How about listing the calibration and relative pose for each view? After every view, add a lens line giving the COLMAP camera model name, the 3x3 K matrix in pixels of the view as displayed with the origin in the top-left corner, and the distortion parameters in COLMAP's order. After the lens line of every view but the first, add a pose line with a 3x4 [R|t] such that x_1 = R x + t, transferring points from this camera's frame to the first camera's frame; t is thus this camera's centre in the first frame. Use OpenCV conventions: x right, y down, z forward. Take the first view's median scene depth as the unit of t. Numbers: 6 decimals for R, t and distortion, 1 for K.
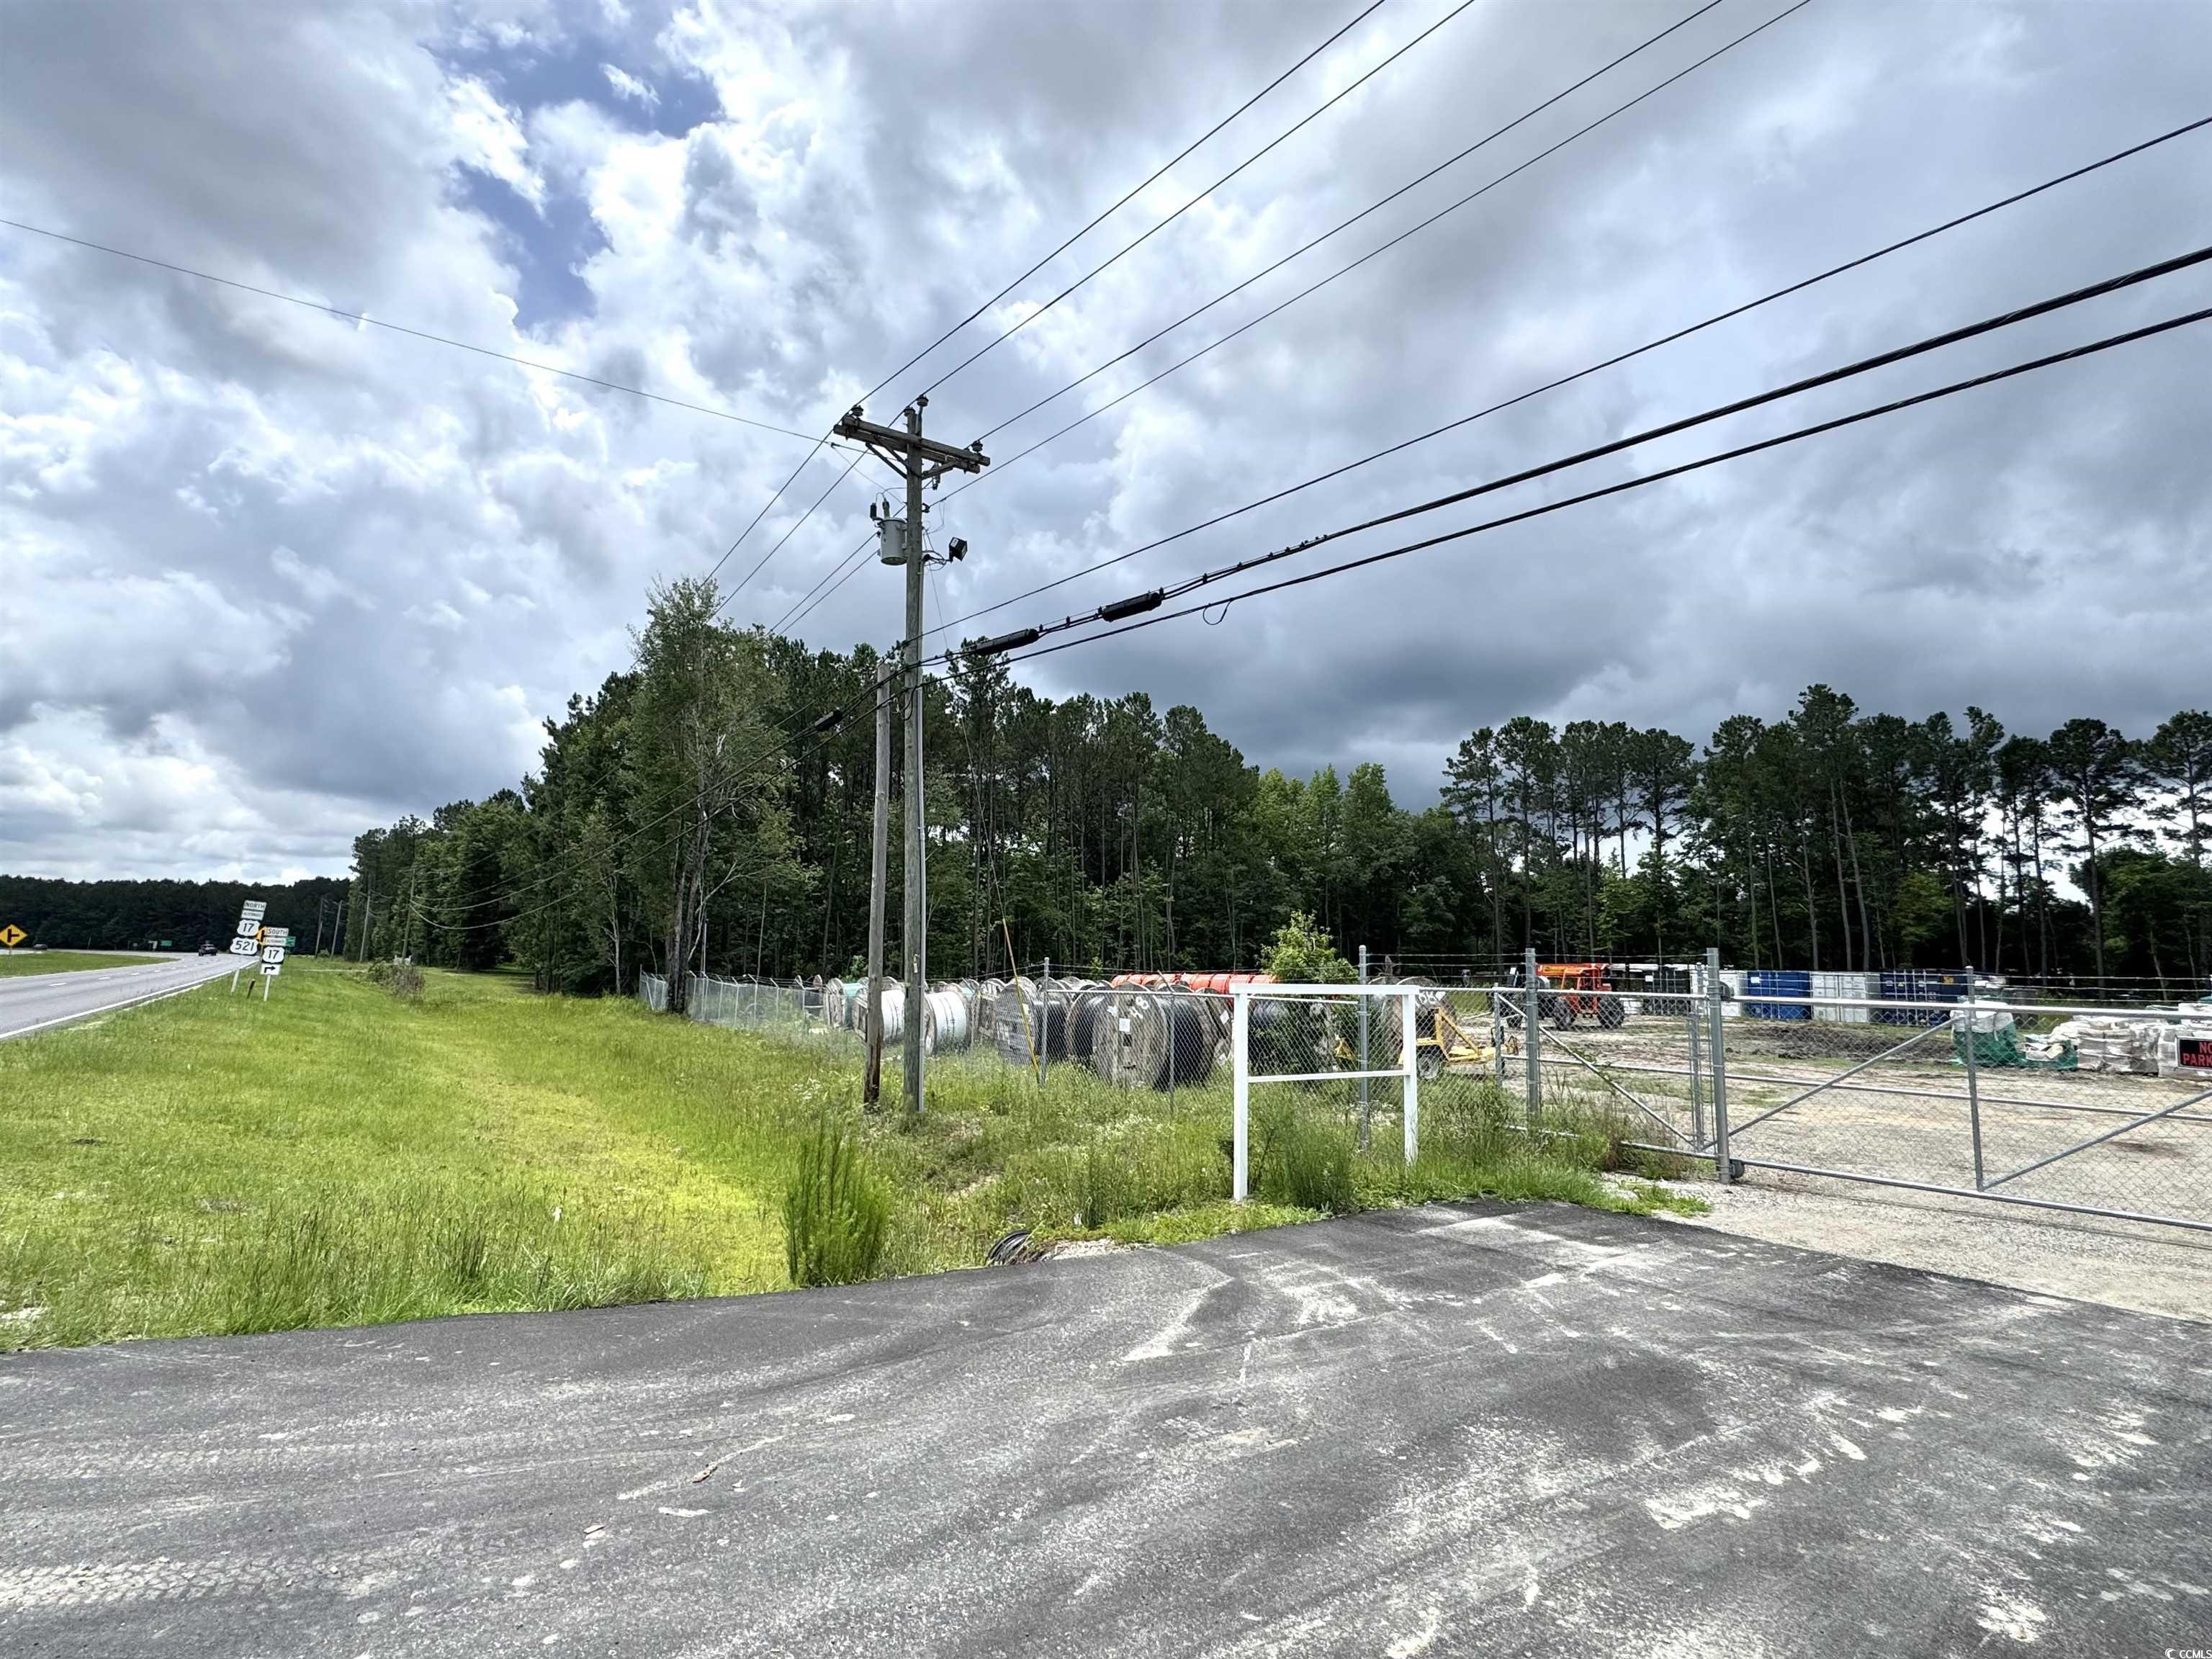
lens RADIAL K [[1060.6, 0, 1103.2], [0, 1060.6, 831.4], [0, 0, 1]] dist [-0.002783, -0.000074]
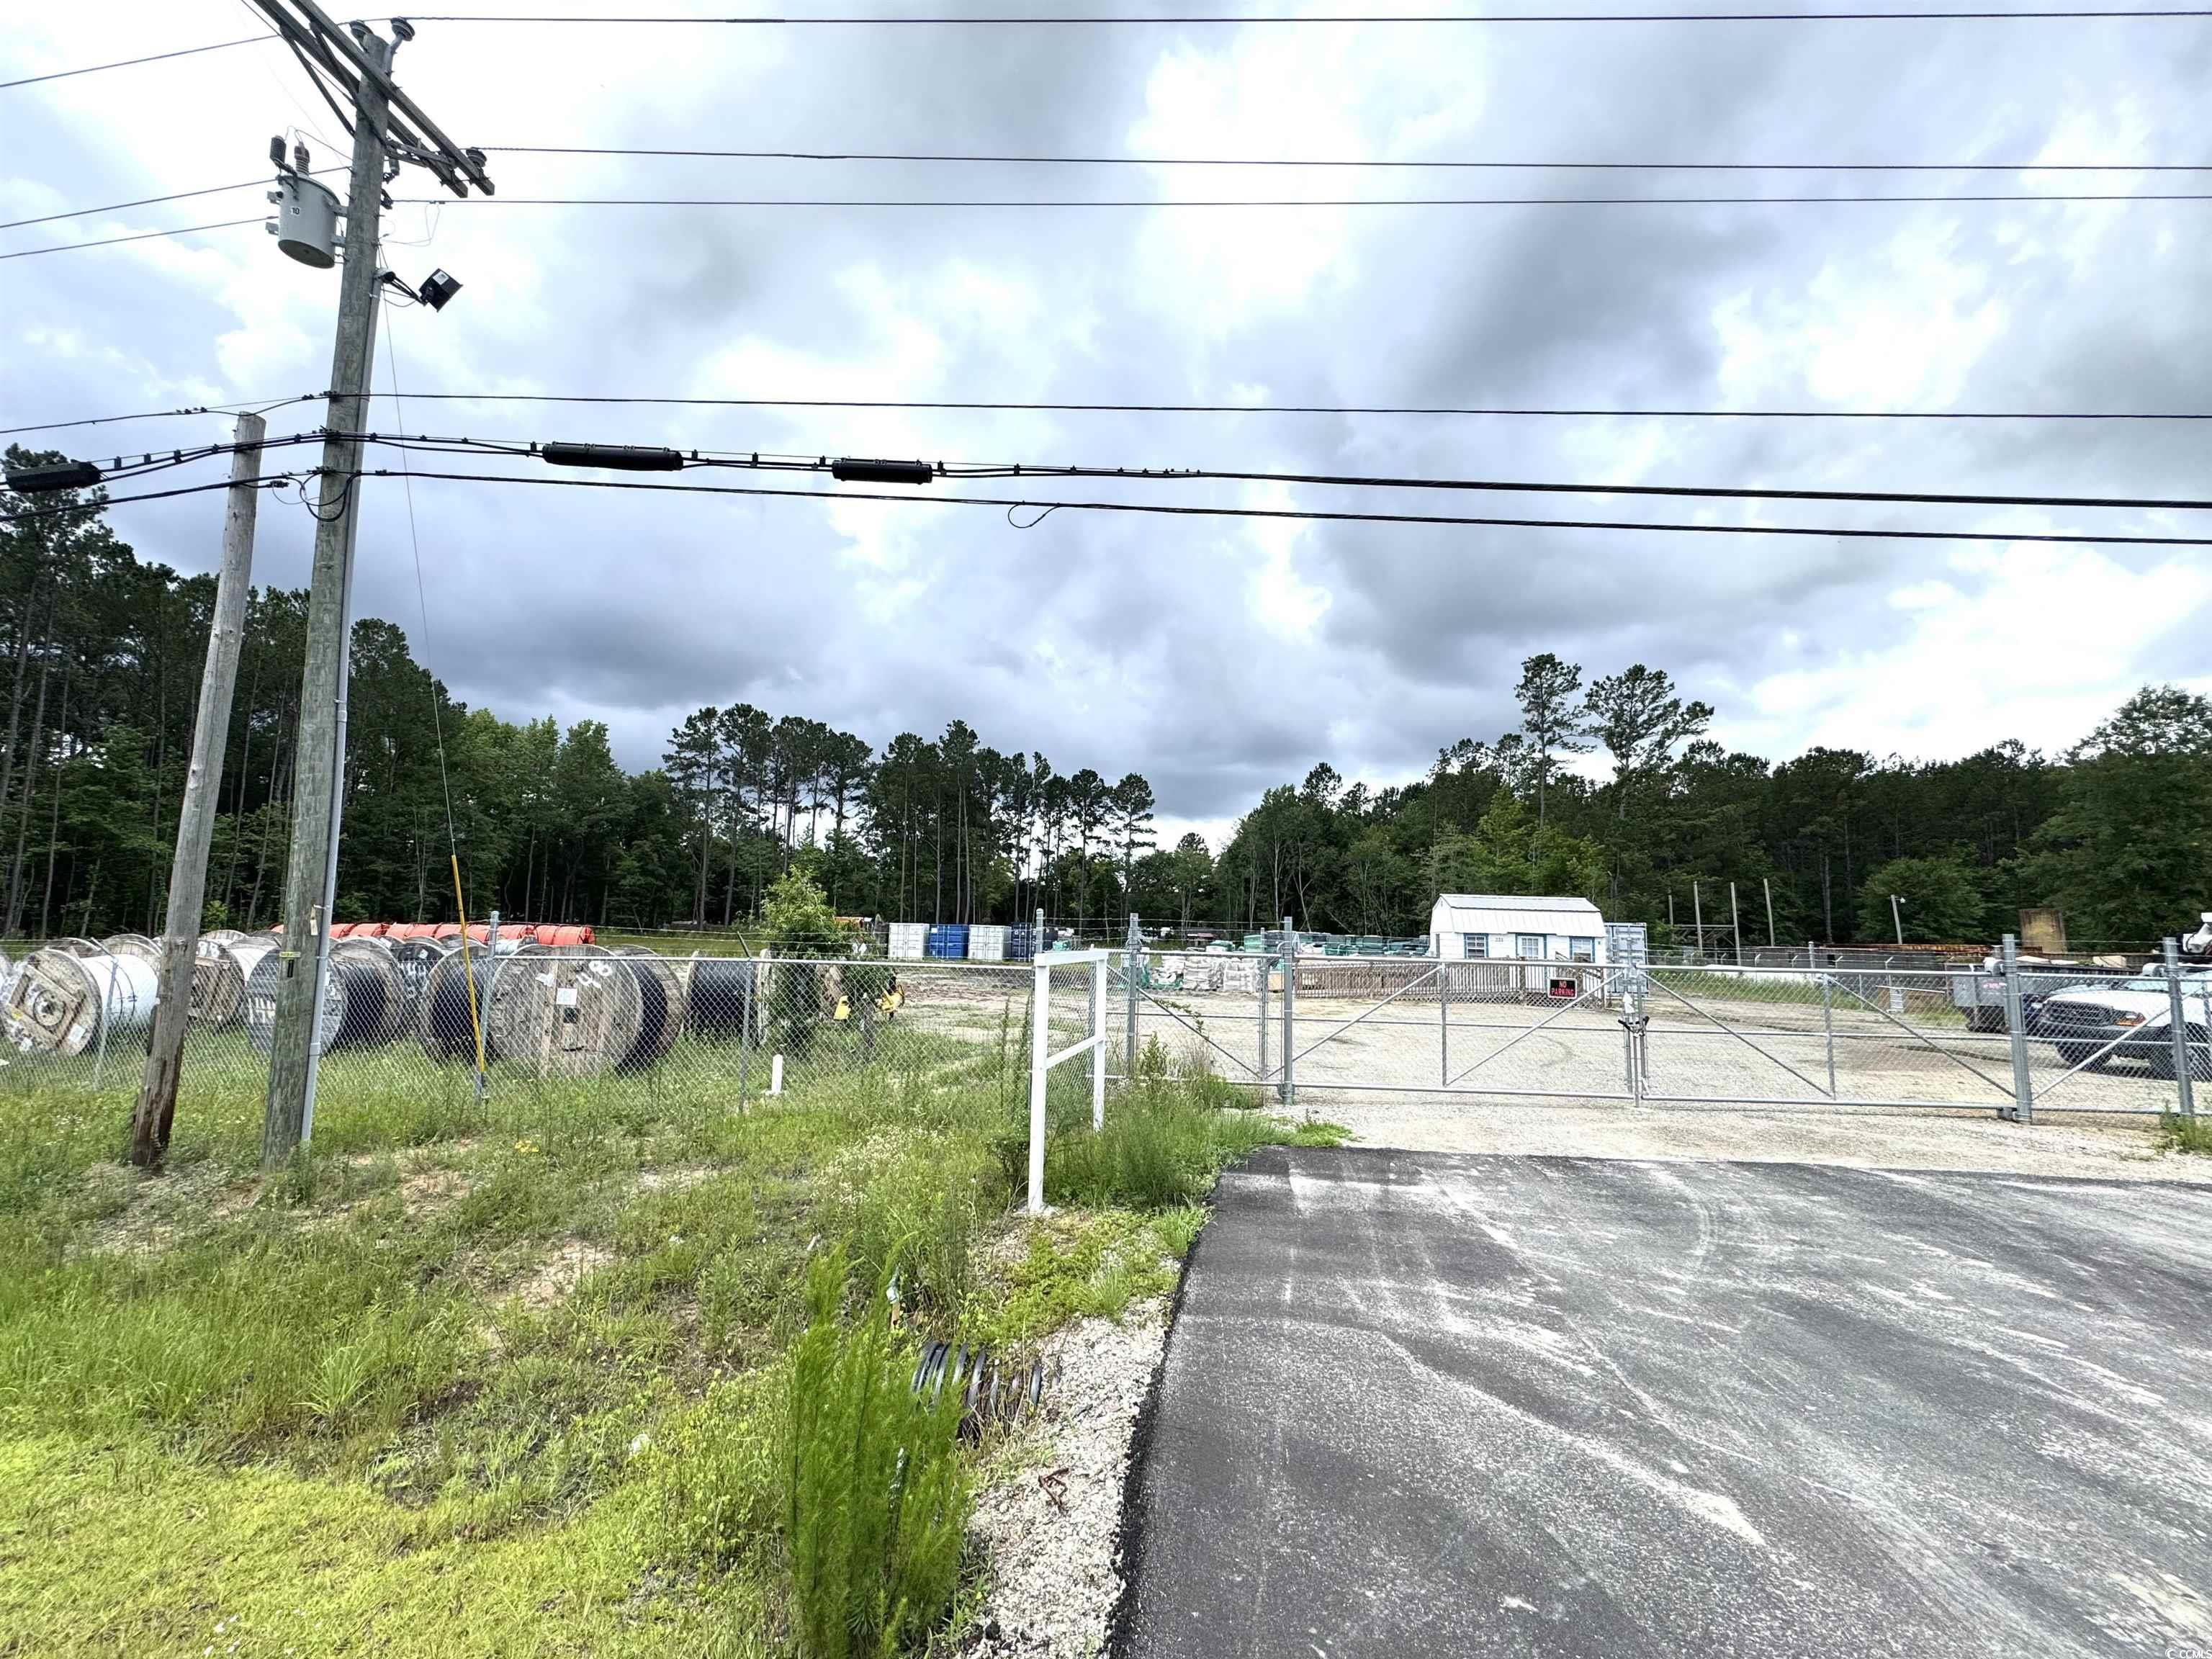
lens RADIAL K [[880.9, 0, 1104.8], [0, 880.9, 831.0], [0, 0, 1]] dist [-0.003677, 0.000673]
pose [[0.677363, 0.081618, 0.731107, -0.079389], [-0.103556, 0.994509, -0.015080, 0.011133], [-0.728323, -0.065496, 0.682096, 0.106847]]
